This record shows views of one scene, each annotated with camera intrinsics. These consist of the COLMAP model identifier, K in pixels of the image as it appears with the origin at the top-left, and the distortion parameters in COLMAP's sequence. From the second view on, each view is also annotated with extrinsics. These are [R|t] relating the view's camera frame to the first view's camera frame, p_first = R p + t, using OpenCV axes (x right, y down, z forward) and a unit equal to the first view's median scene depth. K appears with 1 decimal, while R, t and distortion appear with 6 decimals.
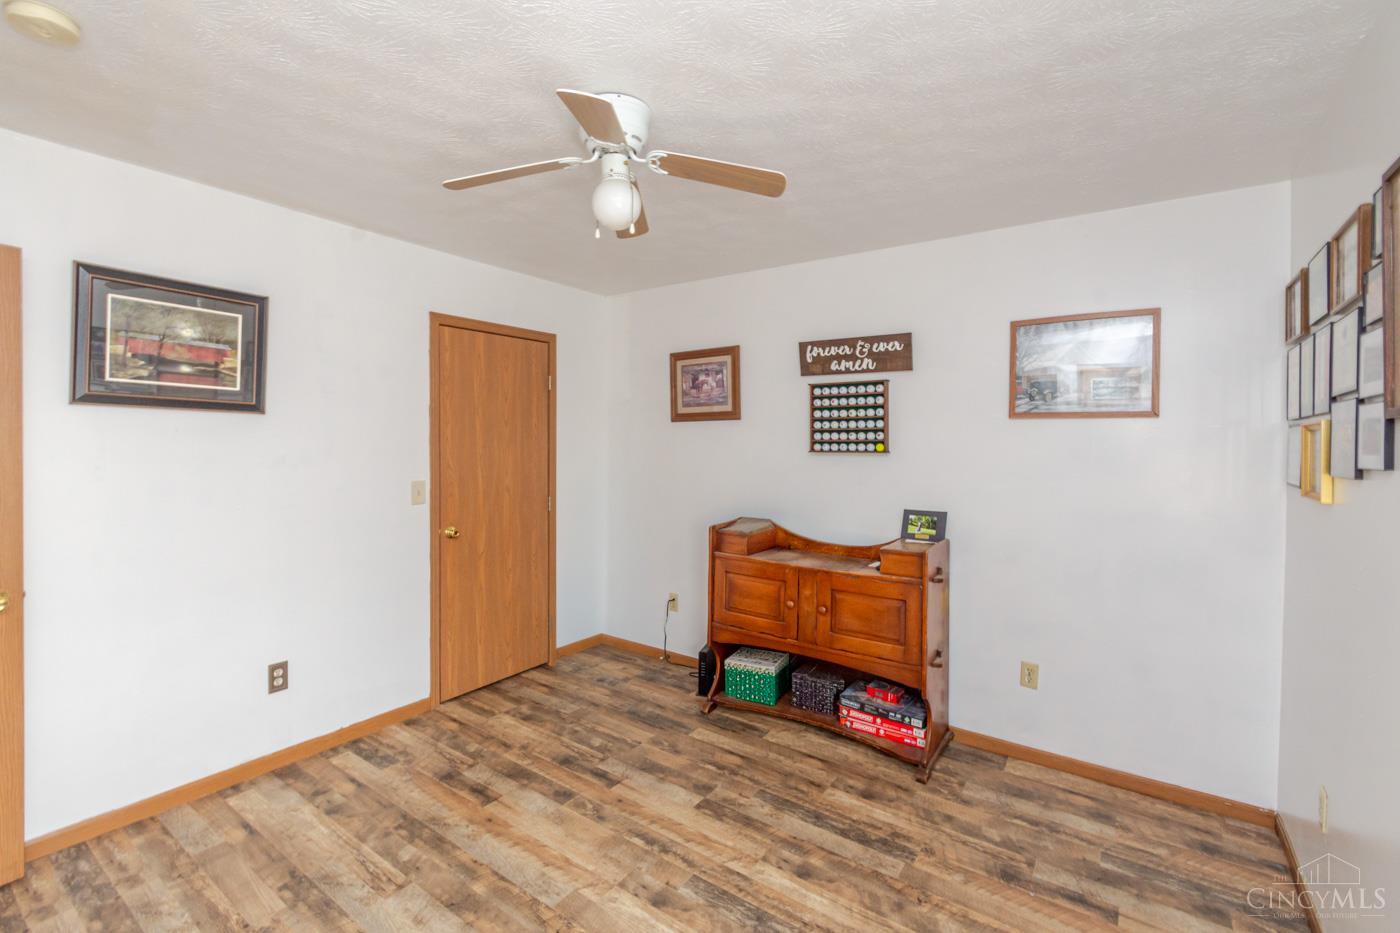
lens RADIAL K [[624.0, 0, 666.9], [0, 624.0, 442.0], [0, 0, 1]] dist [0.003240, -0.004309]
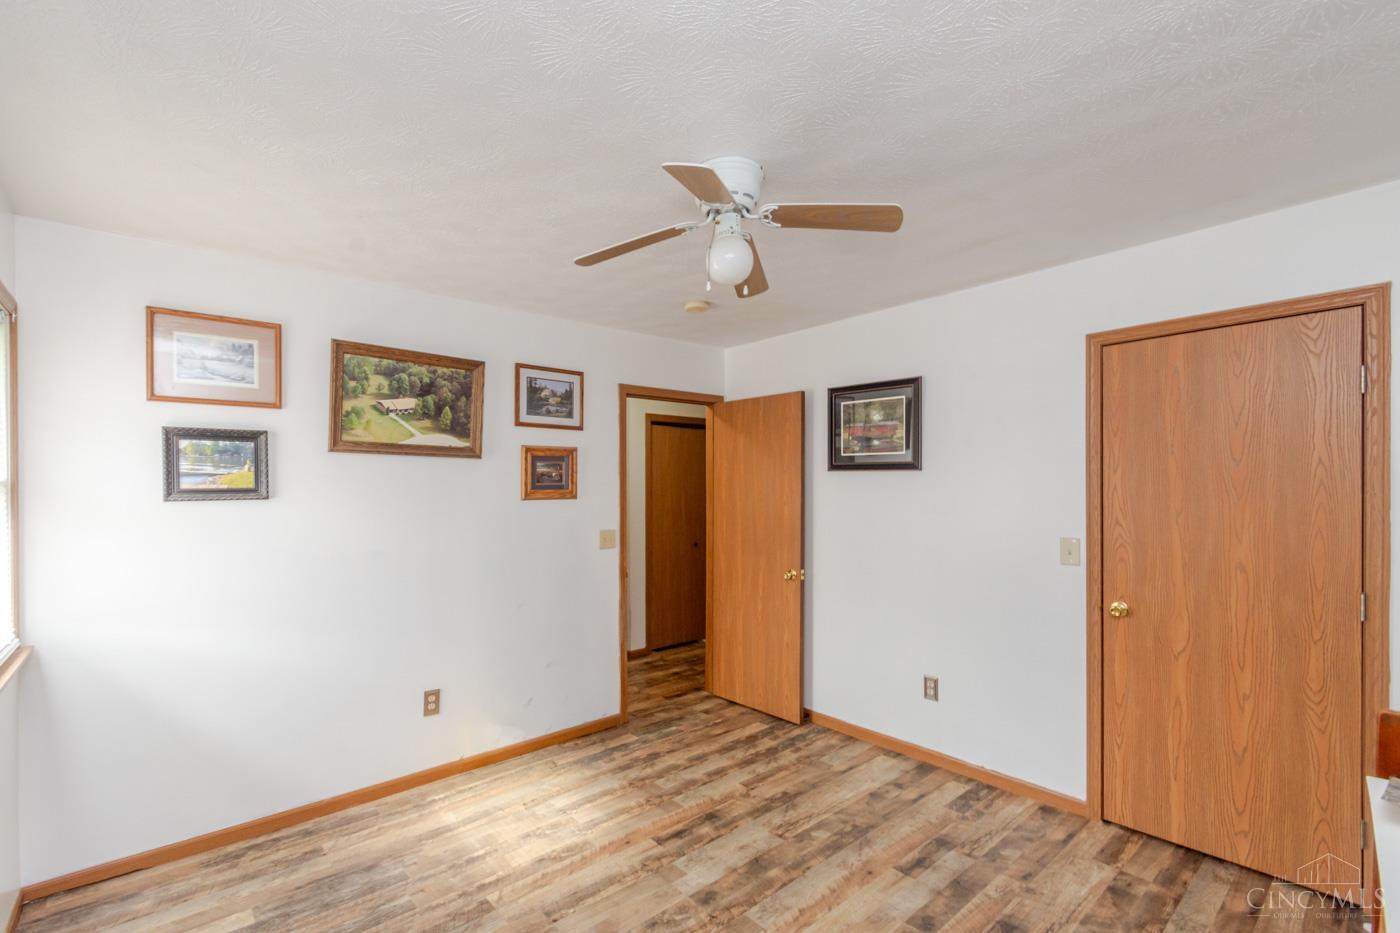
lens RADIAL K [[624.0, 0, 703.3], [0, 624.0, 478.3], [0, 0, 1]] dist [0.003240, -0.004309]
pose [[-0.207654, -0.024058, -0.977906, 0.688778], [0.001897, 0.999686, -0.024997, 0.001323], [0.978201, -0.007046, -0.207543, 0.862247]]
